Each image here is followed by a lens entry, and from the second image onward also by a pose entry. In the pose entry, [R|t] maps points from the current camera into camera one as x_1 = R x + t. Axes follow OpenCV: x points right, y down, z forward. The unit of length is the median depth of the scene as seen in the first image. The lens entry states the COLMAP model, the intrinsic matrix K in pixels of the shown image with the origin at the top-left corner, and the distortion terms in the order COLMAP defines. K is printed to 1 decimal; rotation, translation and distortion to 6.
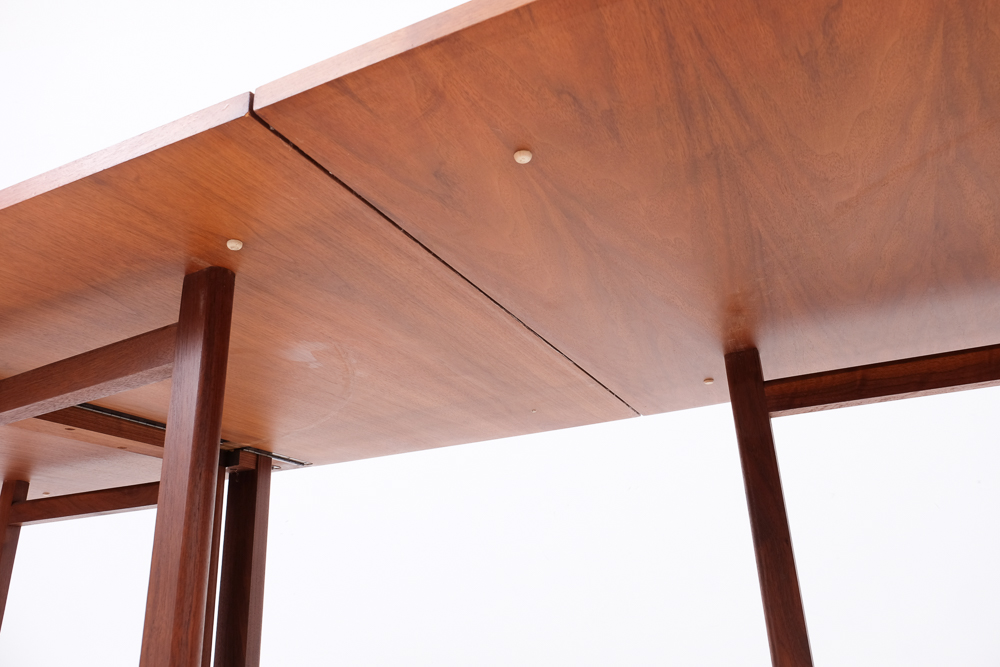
lens RADIAL K [[799.8, 0, 497.8], [0, 799.8, 333.0], [0, 0, 1]] dist [-0.017647, 0.010779]
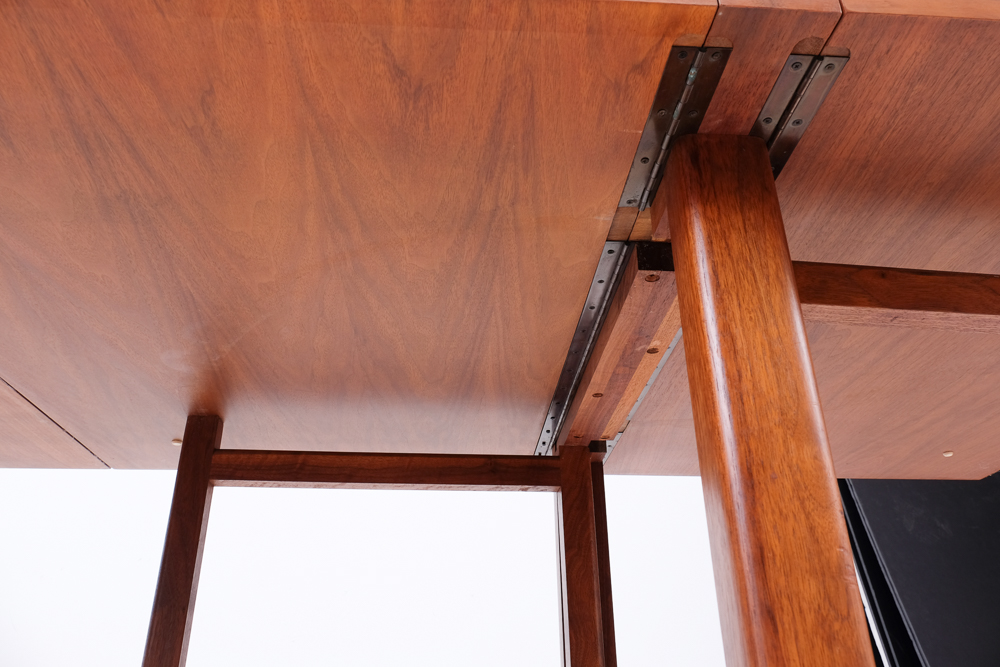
lens RADIAL K [[799.8, 0, 497.7], [0, 799.8, 328.2], [0, 0, 1]] dist [-0.017647, 0.010779]
pose [[0.869472, 0.256715, 0.422037, 0.297389], [-0.205019, 0.964834, -0.164509, 0.009237], [-0.449427, 0.056510, 0.891528, -0.125696]]
